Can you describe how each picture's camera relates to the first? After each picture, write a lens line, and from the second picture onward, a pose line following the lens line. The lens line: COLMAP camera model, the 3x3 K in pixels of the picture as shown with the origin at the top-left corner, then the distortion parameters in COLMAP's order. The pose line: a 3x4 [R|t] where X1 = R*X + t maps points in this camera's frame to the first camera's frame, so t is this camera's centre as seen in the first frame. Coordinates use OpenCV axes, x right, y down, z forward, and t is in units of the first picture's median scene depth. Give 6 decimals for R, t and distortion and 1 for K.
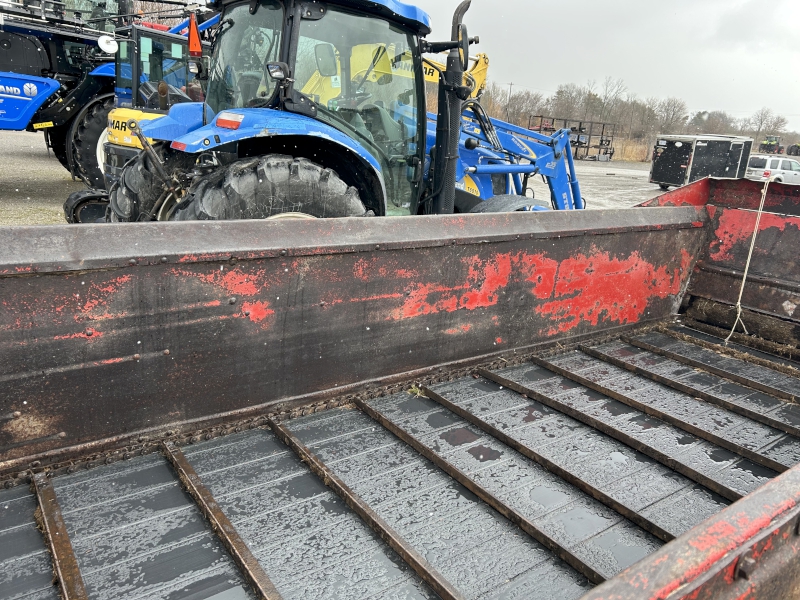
lens RADIAL K [[614.5, 0, 399.7], [0, 614.5, 289.5], [0, 0, 1]] dist [0.015544, 0.006593]
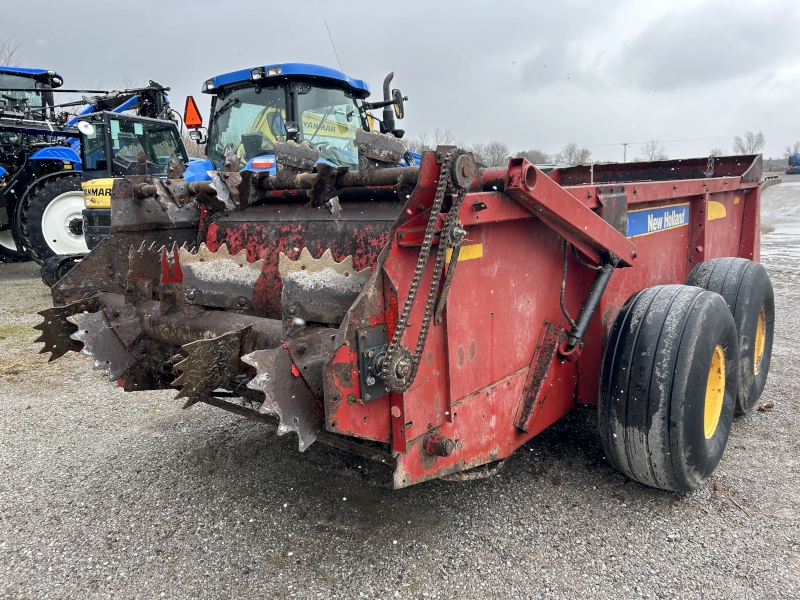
lens RADIAL K [[603.8, 0, 400.0], [0, 603.8, 300.0], [0, 0, 1]] dist [0.006043, 0.002250]
pose [[0.964841, -0.150904, 0.215197, -0.263026], [0.165940, 0.984684, -0.053499, 0.153310], [-0.203828, 0.087328, 0.975104, -0.384356]]
